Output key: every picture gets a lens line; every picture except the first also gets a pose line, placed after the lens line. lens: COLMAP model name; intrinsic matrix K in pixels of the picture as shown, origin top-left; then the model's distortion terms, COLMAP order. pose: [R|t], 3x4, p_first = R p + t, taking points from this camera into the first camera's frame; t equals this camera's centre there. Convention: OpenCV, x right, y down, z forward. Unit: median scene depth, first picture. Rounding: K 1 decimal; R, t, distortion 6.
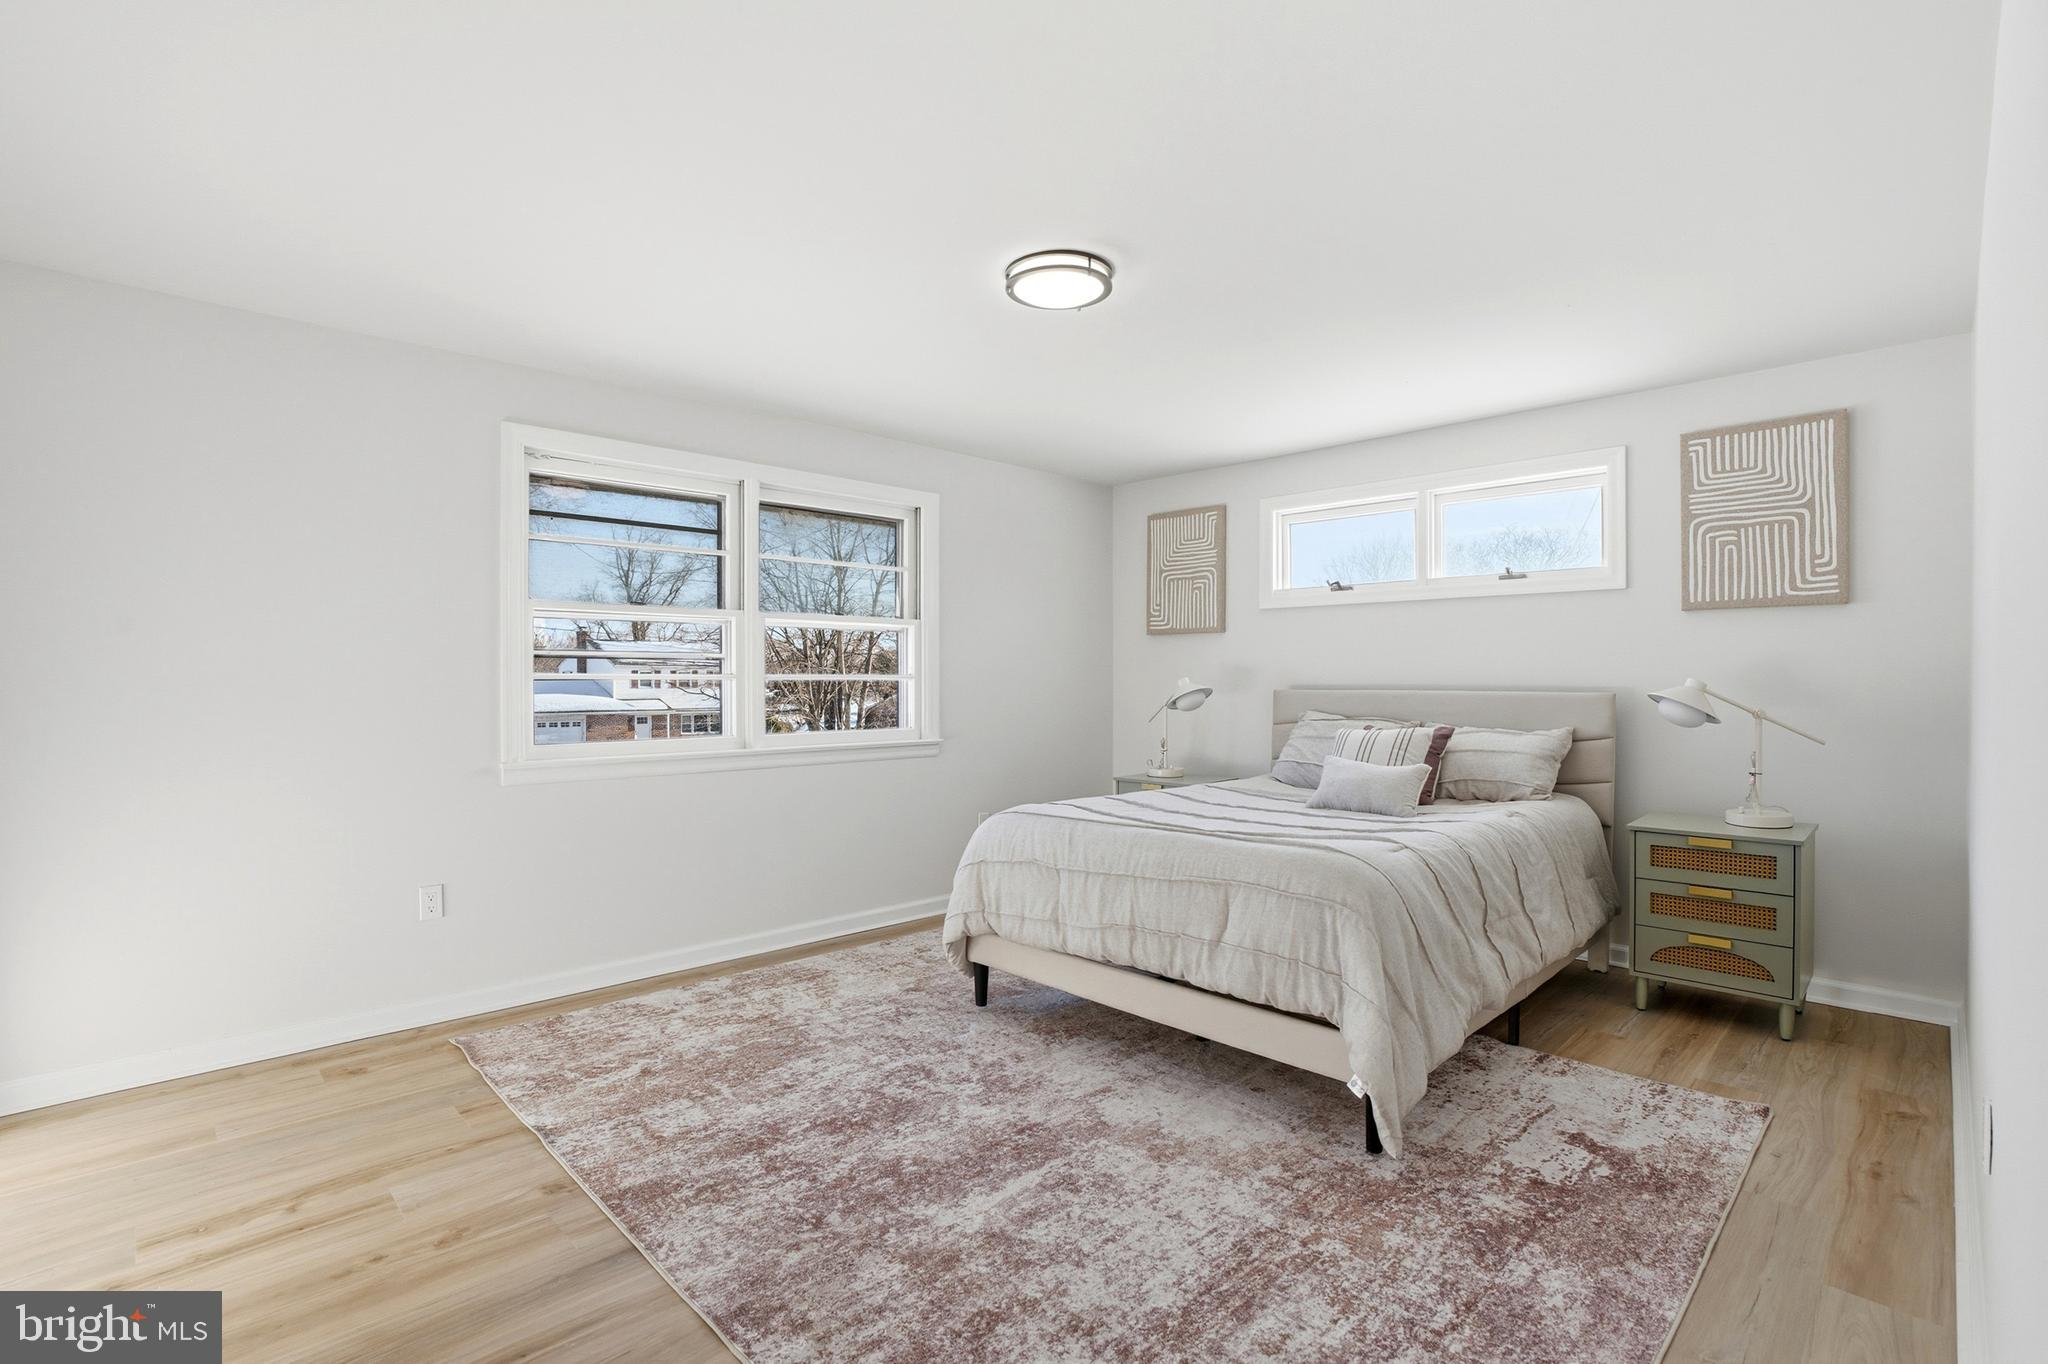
lens RADIAL K [[953.3, 0, 1017.7], [0, 953.3, 673.9], [0, 0, 1]] dist [-0.064819, 0.020573]
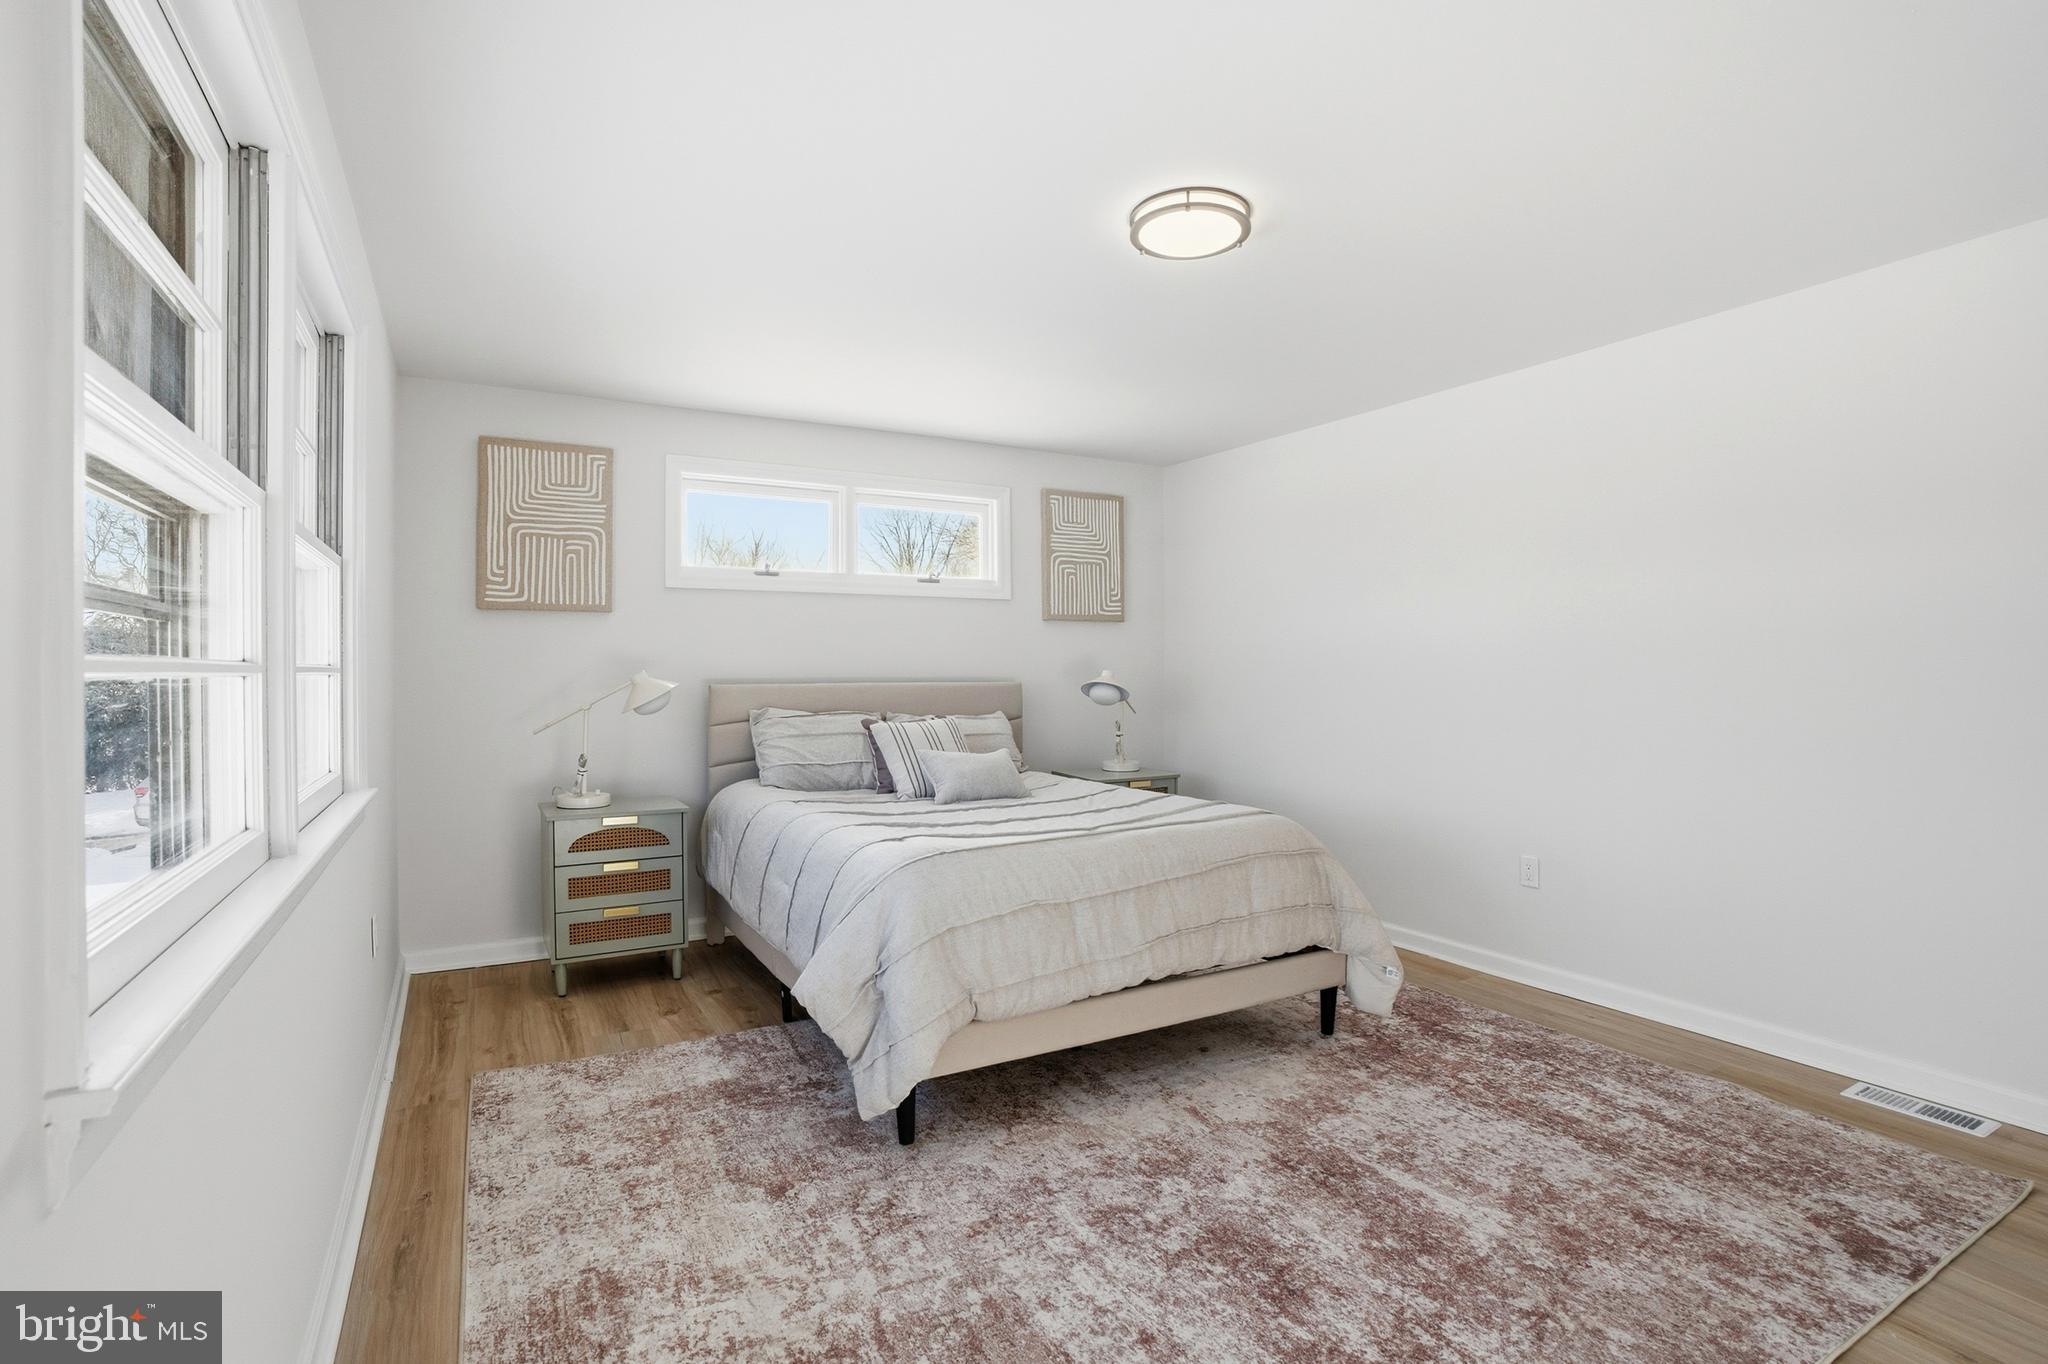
lens RADIAL K [[953.3, 0, 1019.8], [0, 953.3, 671.7], [0, 0, 1]] dist [-0.064819, 0.020573]
pose [[0.255887, 0.001053, 0.966706, -0.816656], [0.001841, 0.999997, -0.001576, 0.010663], [-0.966705, 0.002183, 0.255885, 0.897551]]
